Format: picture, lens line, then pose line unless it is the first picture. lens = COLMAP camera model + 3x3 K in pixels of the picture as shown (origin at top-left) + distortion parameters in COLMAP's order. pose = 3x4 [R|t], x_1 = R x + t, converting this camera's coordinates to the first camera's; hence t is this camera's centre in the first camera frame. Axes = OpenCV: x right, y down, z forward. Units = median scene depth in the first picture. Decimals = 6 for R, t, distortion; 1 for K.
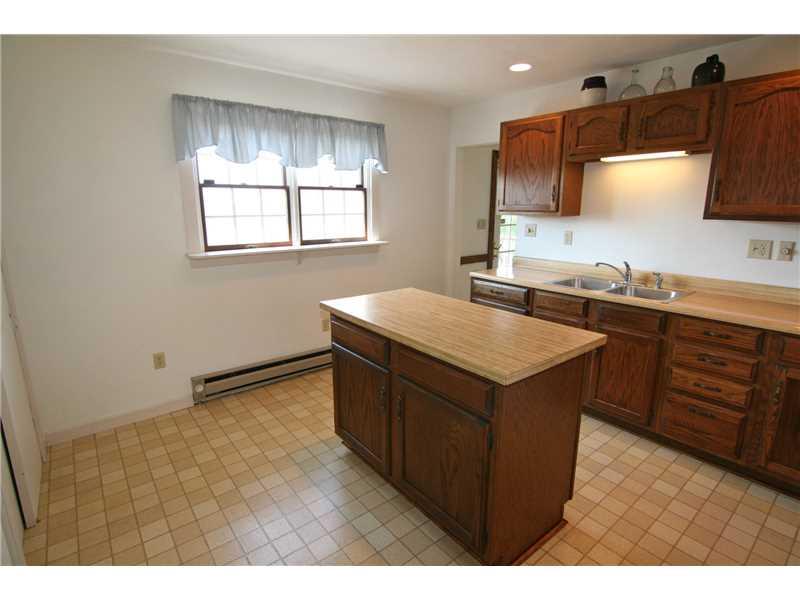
lens RADIAL K [[416.4, 0, 399.5], [0, 416.4, 299.2], [0, 0, 1]] dist [-0.007301, -0.003412]
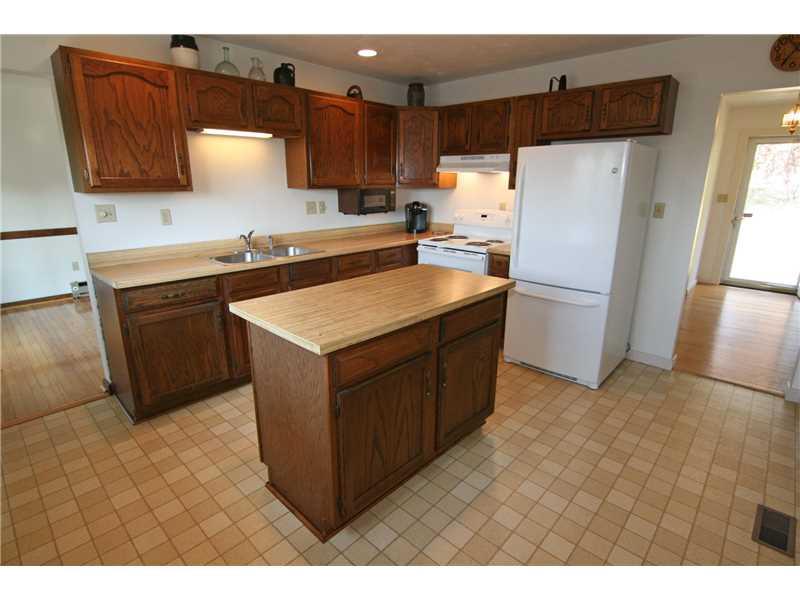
lens RADIAL K [[416.4, 0, 398.5], [0, 416.4, 296.2], [0, 0, 1]] dist [-0.007301, -0.003412]
pose [[-0.140837, -0.260771, 0.955073, -0.699543], [0.220277, 0.932253, 0.287023, -0.181883], [-0.965216, 0.250804, -0.073854, 0.861527]]
